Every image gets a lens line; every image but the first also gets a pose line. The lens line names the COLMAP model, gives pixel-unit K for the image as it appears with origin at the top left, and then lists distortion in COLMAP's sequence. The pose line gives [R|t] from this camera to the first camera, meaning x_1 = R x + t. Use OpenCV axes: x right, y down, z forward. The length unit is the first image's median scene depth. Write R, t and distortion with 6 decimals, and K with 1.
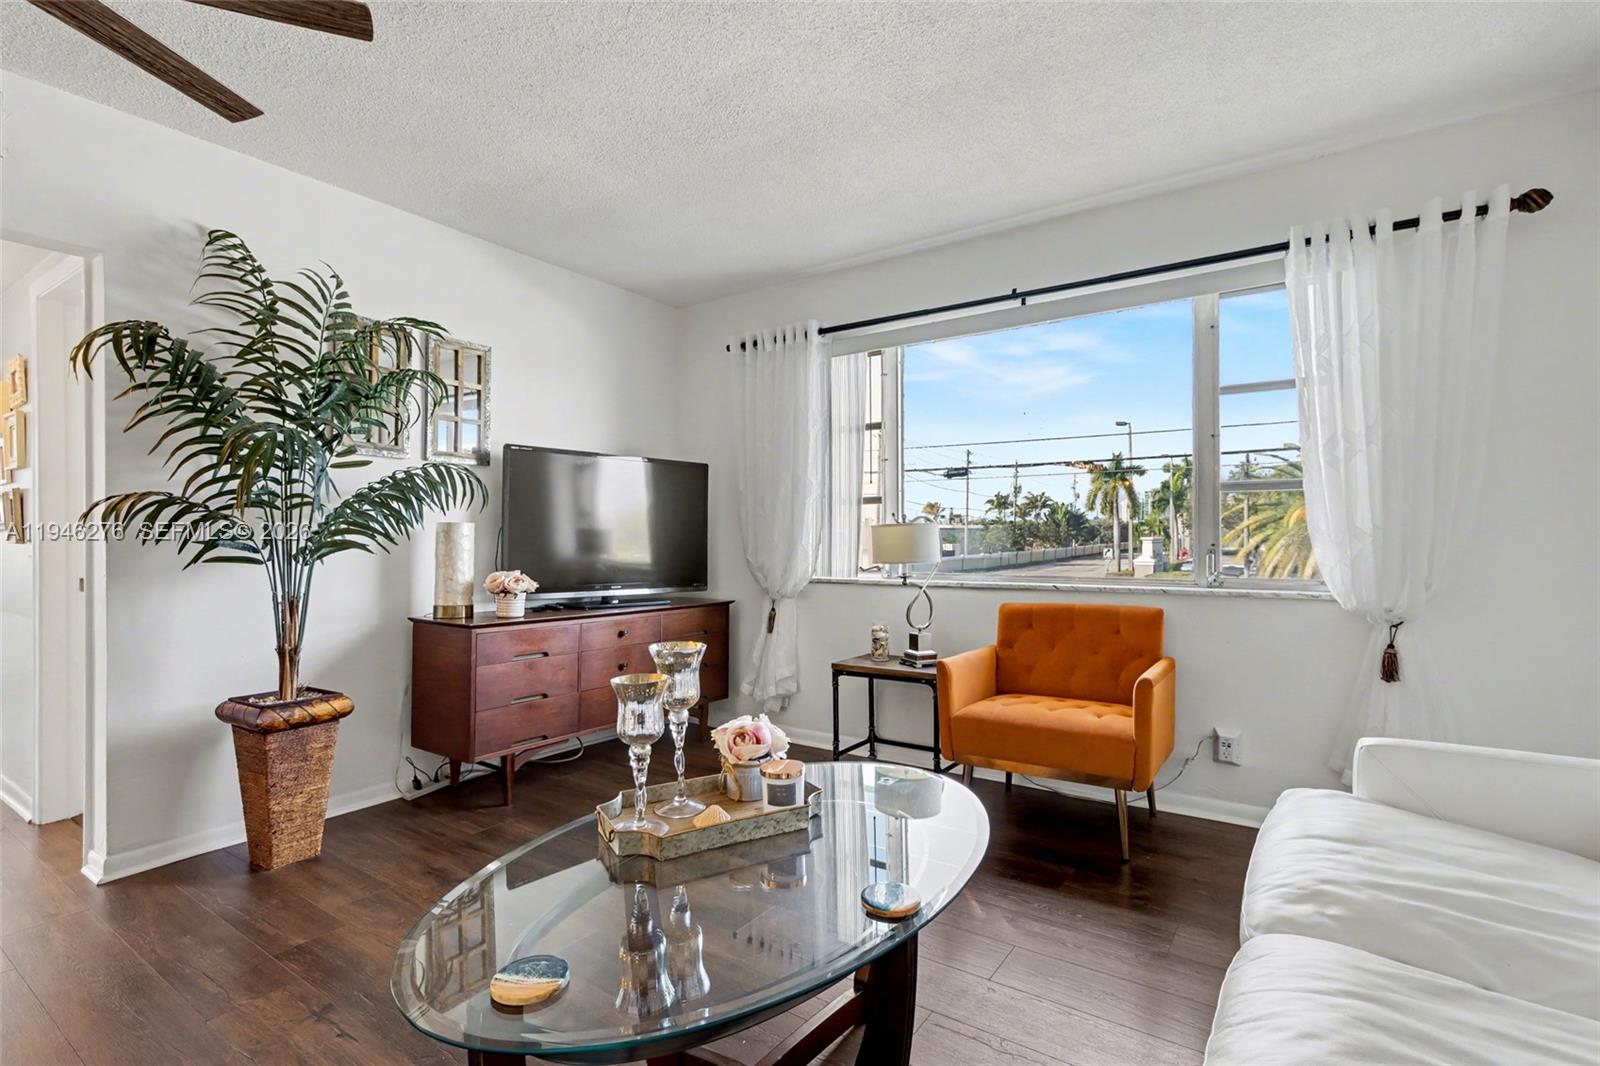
lens RADIAL K [[755.1, 0, 798.1], [0, 755.1, 541.2], [0, 0, 1]] dist [0.001131, 0.000568]
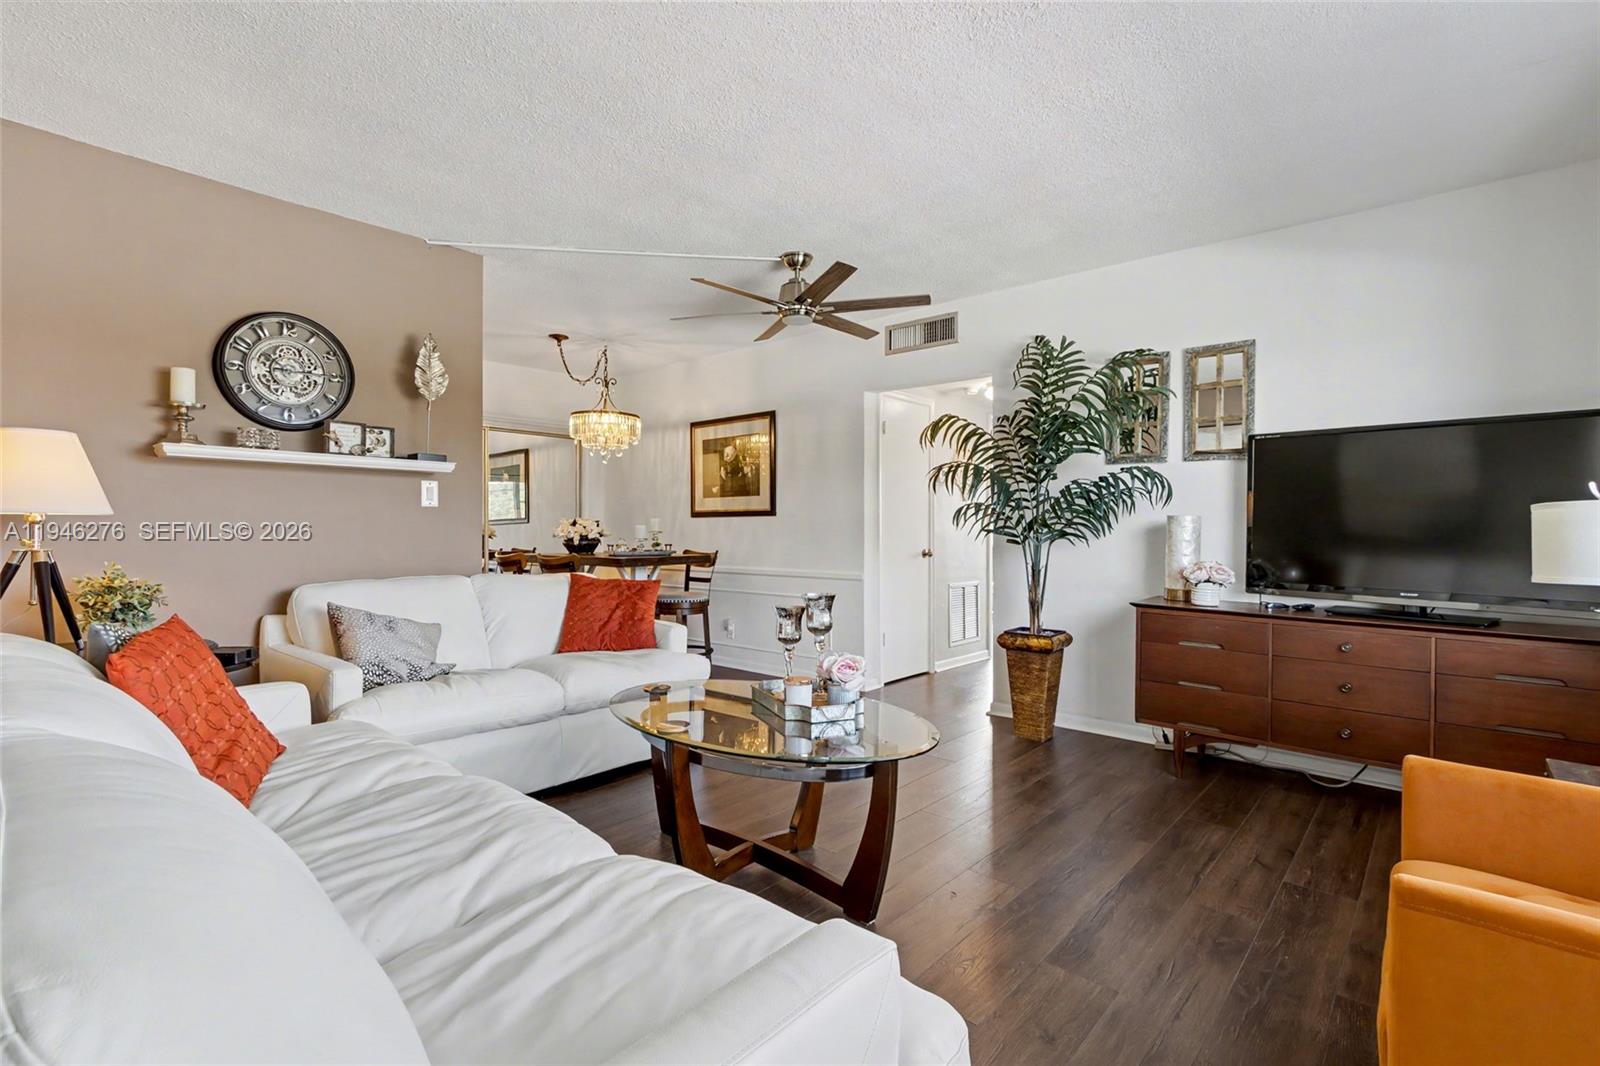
lens RADIAL K [[755.1, 0, 797.9], [0, 755.1, 531.5], [0, 0, 1]] dist [0.001131, 0.000568]
pose [[-0.111343, 0.003236, -0.993777, 0.877292], [-0.010320, 0.999937, 0.004412, -0.000621], [0.993728, 0.010747, -0.111302, 0.675767]]
